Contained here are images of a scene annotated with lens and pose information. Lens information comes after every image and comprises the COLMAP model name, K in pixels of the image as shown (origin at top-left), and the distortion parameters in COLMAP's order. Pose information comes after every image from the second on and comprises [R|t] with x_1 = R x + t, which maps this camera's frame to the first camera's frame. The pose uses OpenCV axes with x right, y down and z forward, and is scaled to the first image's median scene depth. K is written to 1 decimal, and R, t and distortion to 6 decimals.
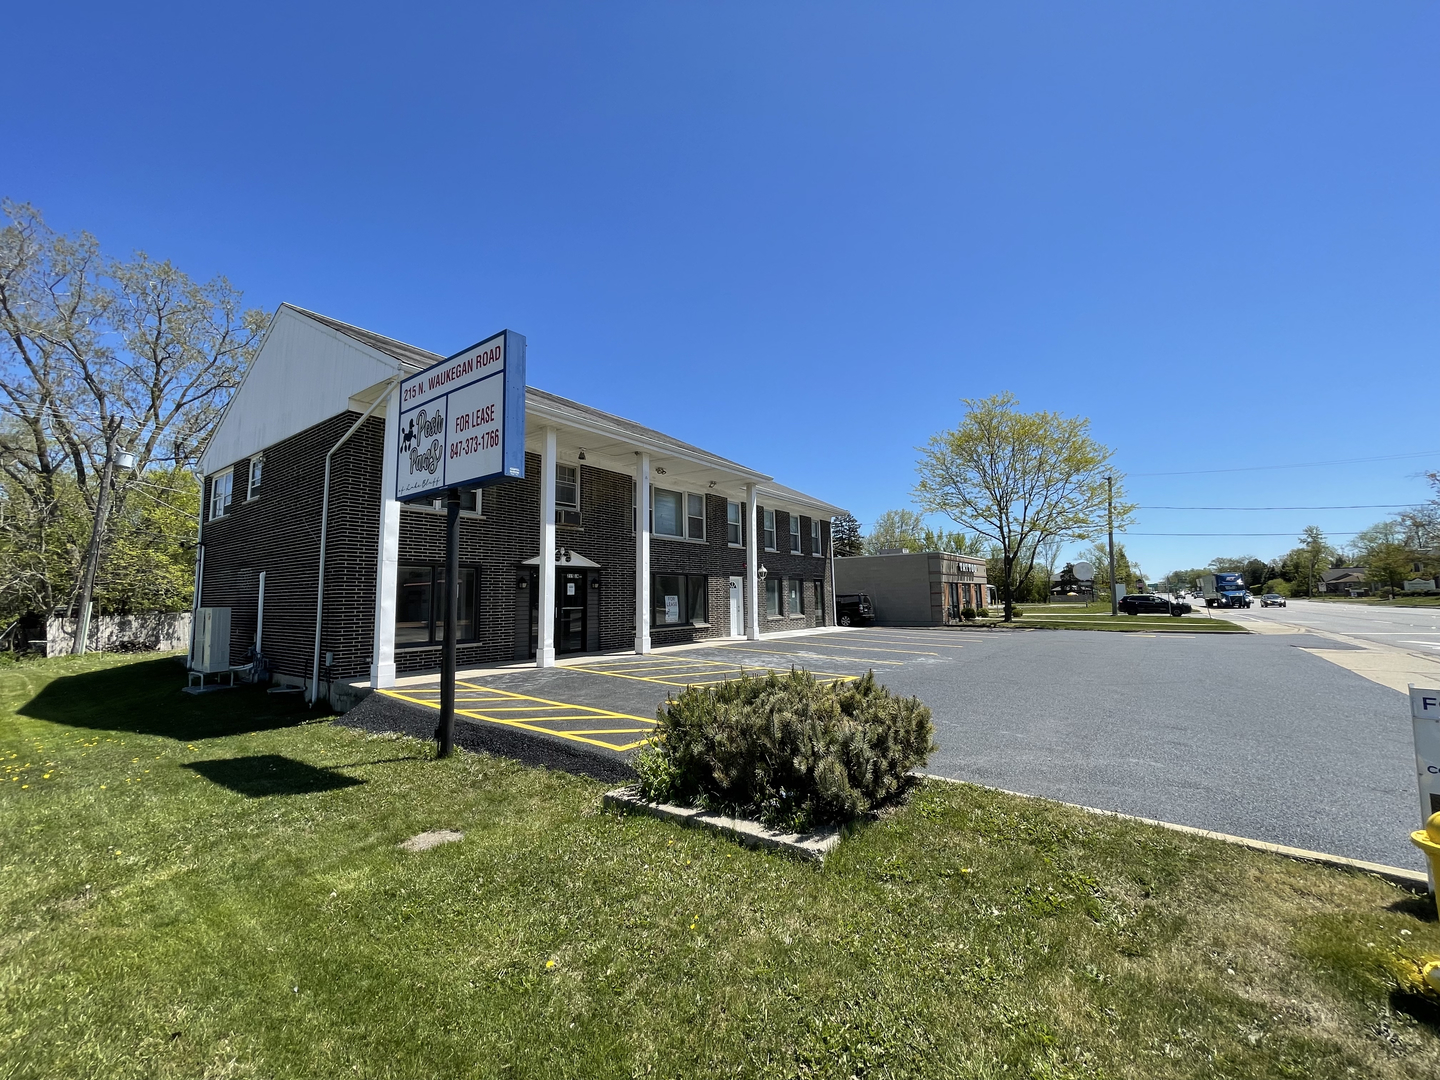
lens RADIAL K [[584.5, 0, 720.0], [0, 584.5, 540.0], [0, 0, 1]] dist [-0.026873, 0.017279]
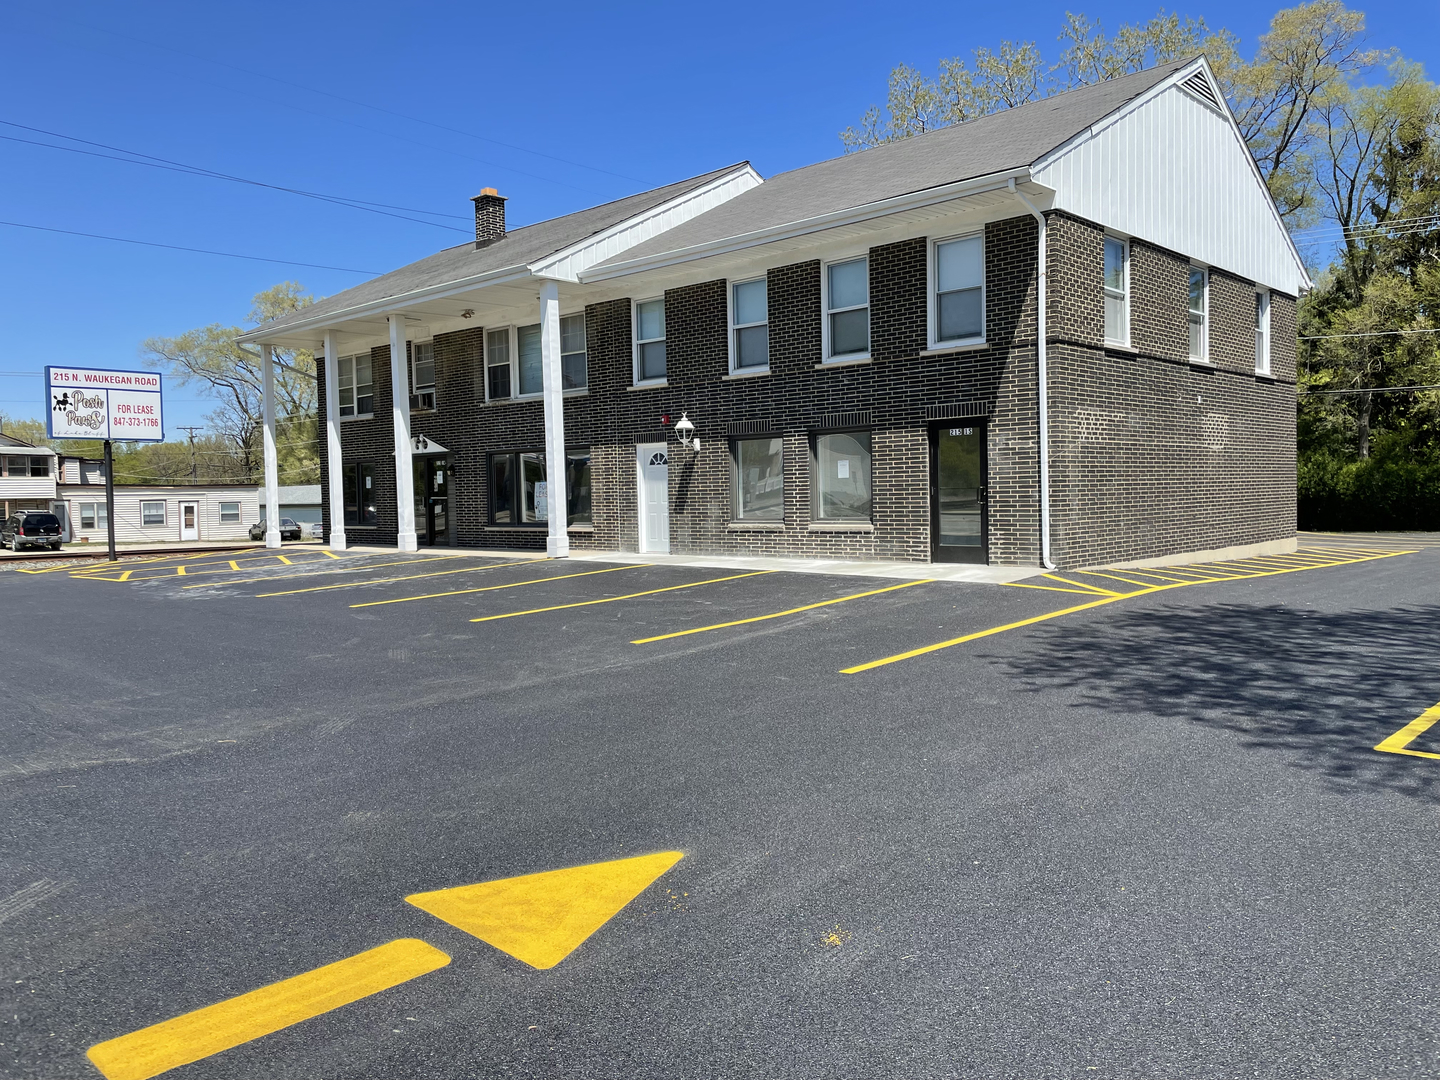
lens RADIAL K [[1095.2, 0, 720.0], [0, 1095.2, 540.0], [0, 0, 1]] dist [0.093548, -0.134001]
pose [[-0.132329, 0.056915, -0.989570, 1.186622], [0.119059, 0.992035, 0.041136, 0.137313], [0.984029, -0.112374, -0.138051, 1.399004]]
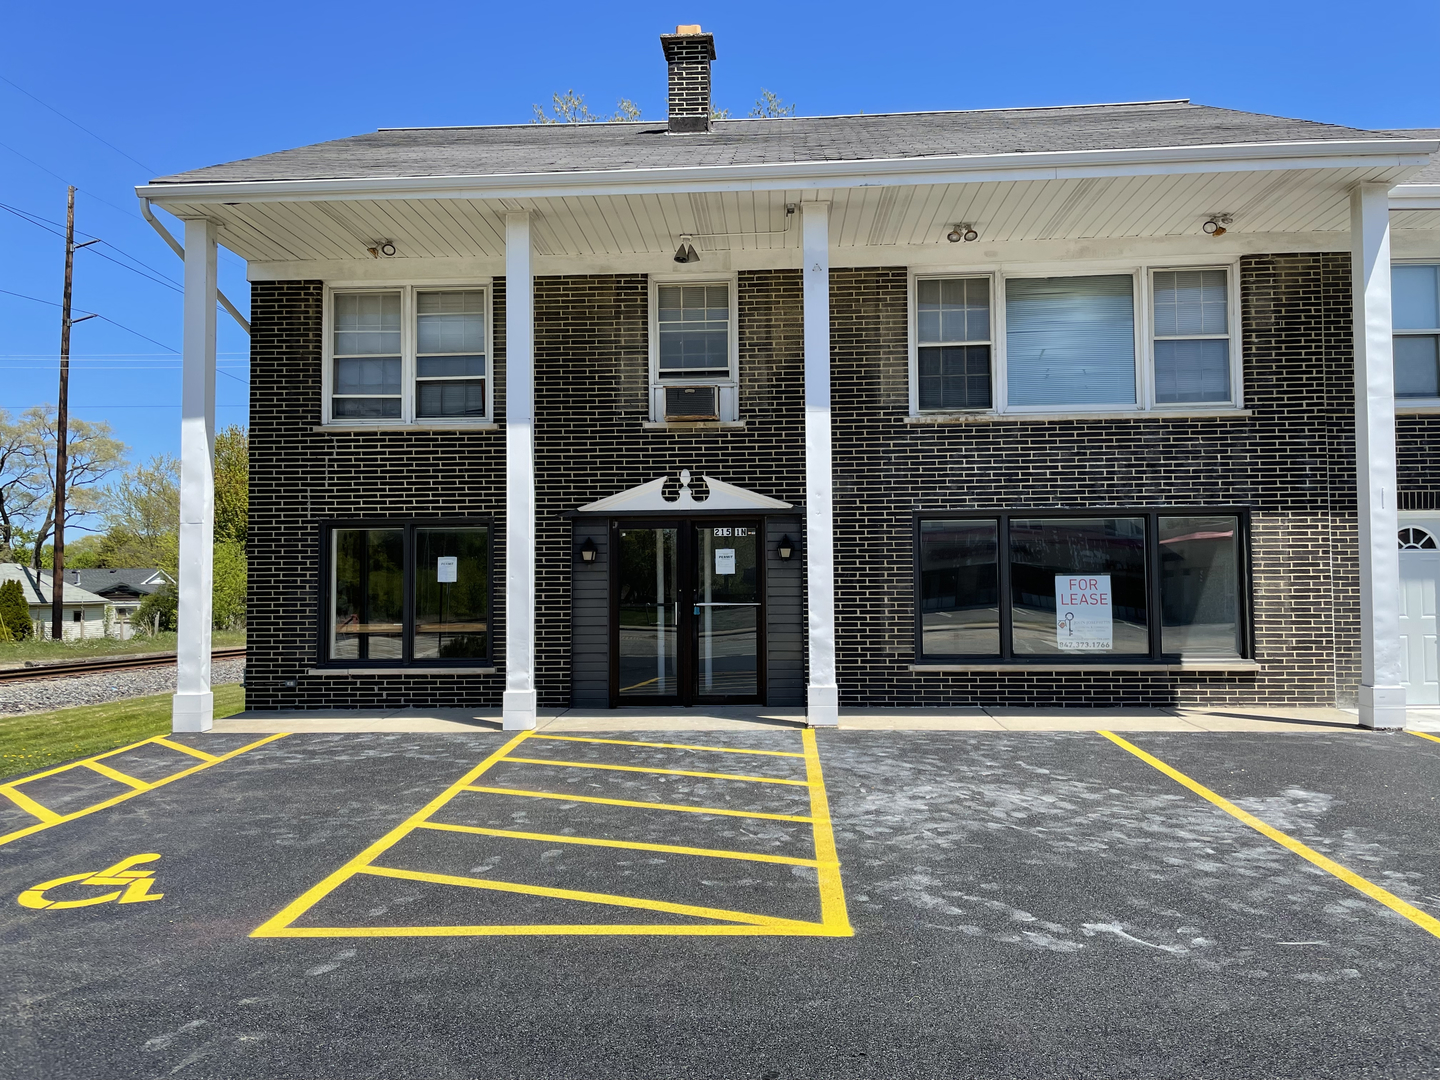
lens RADIAL K [[1095.2, 0, 720.0], [0, 1095.2, 540.0], [0, 0, 1]] dist [0.093548, -0.134001]
pose [[0.526366, -0.029009, -0.849763, 0.378127], [0.085822, 0.996126, 0.019155, 0.043264], [0.845916, -0.083011, 0.526816, 0.470725]]
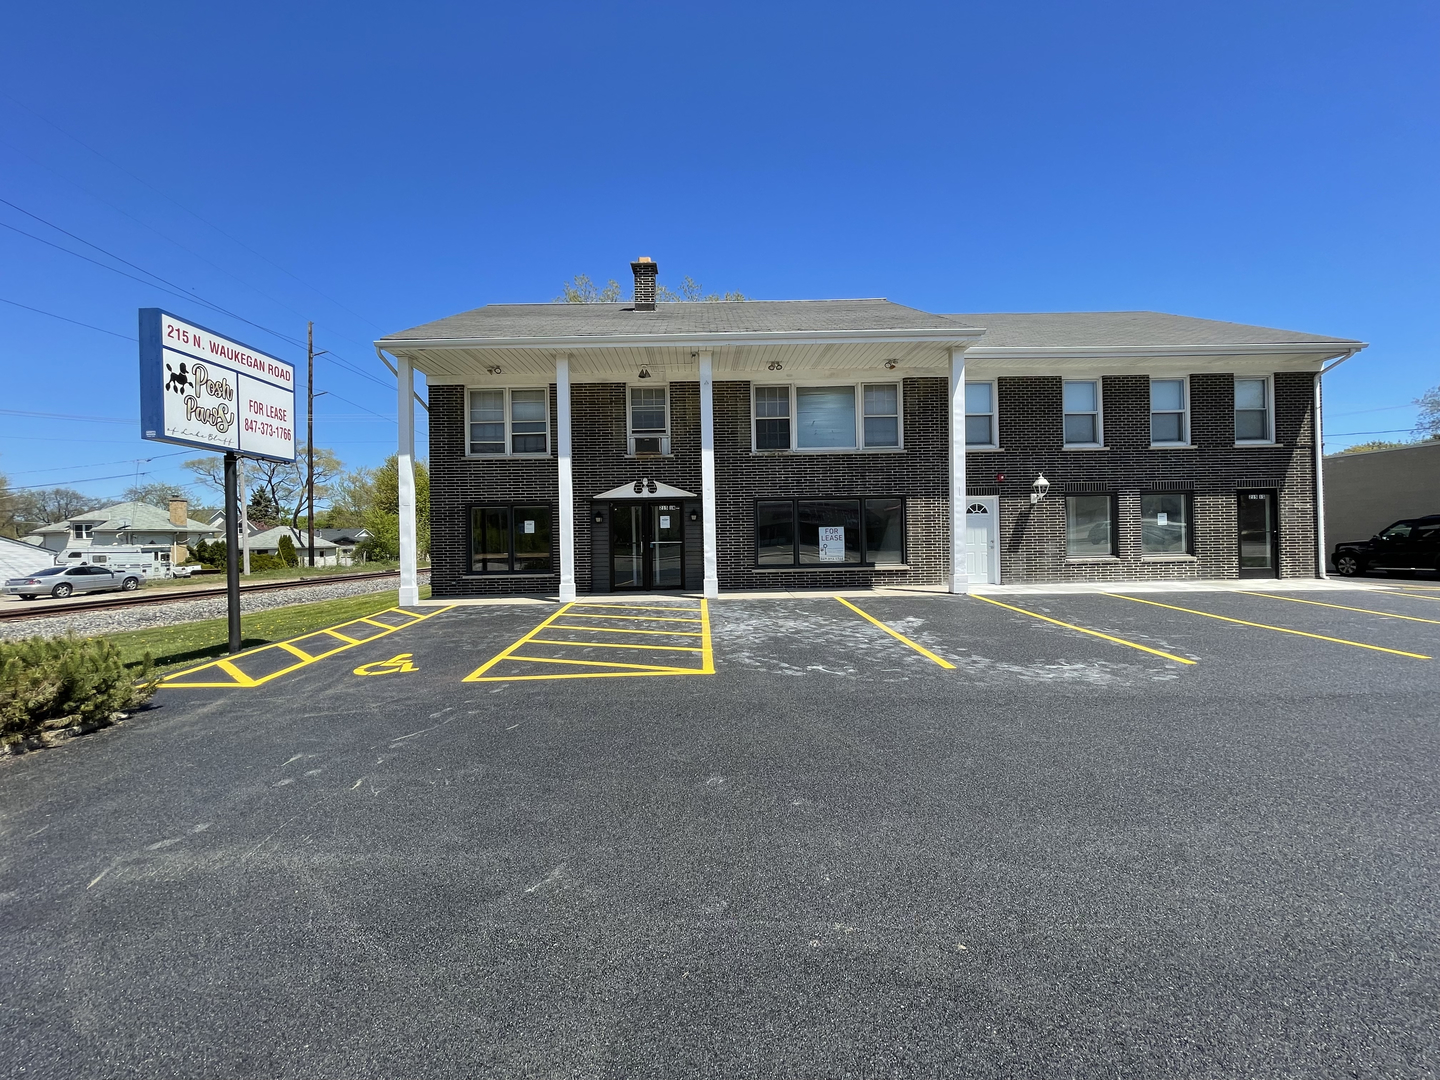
lens RADIAL K [[586.9, 0, 711.4], [0, 586.9, 537.8], [0, 0, 1]] dist [-0.000412, 0.000910]
pose [[0.590372, 0.004497, -0.807118, 0.450891], [0.091181, 0.993211, 0.072229, 0.040690], [0.801964, -0.116236, 0.585955, 0.430894]]
